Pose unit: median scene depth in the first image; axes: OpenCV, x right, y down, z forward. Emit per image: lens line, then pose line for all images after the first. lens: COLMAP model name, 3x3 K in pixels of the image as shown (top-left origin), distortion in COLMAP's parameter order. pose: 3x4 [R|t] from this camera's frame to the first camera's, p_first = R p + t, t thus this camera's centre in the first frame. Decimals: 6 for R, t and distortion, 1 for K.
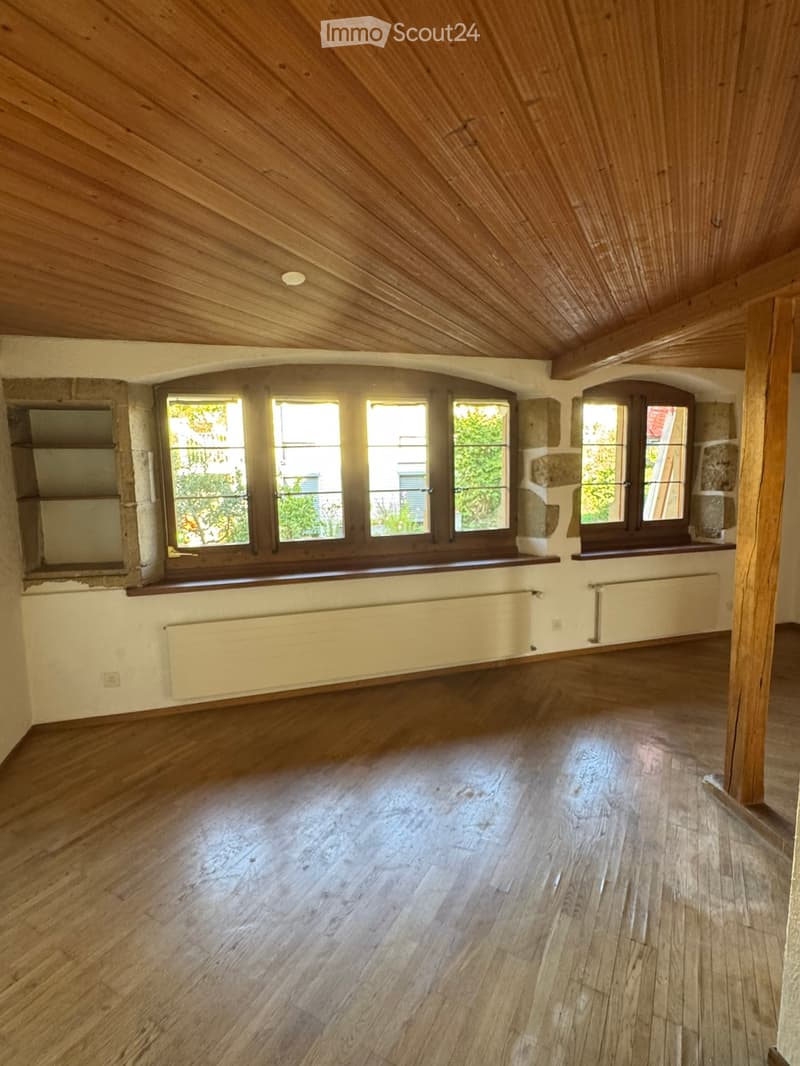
lens RADIAL K [[502.2, 0, 400.0], [0, 502.2, 533.0], [0, 0, 1]] dist [0.000943, -0.000196]
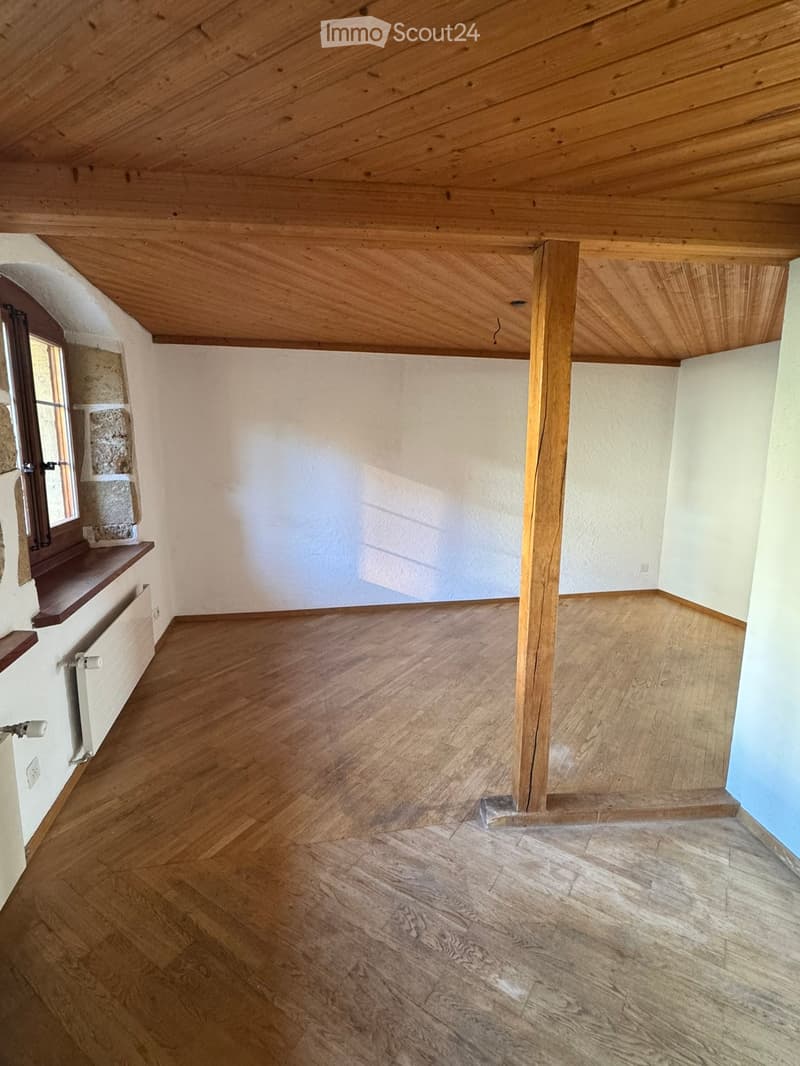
lens RADIAL K [[502.2, 0, 400.0], [0, 502.2, 533.0], [0, 0, 1]] dist [0.000943, -0.000196]
pose [[0.050525, -0.152680, 0.986983, -0.082874], [0.108305, 0.983255, 0.146559, -0.062824], [-0.992833, 0.099491, 0.066215, 0.554712]]
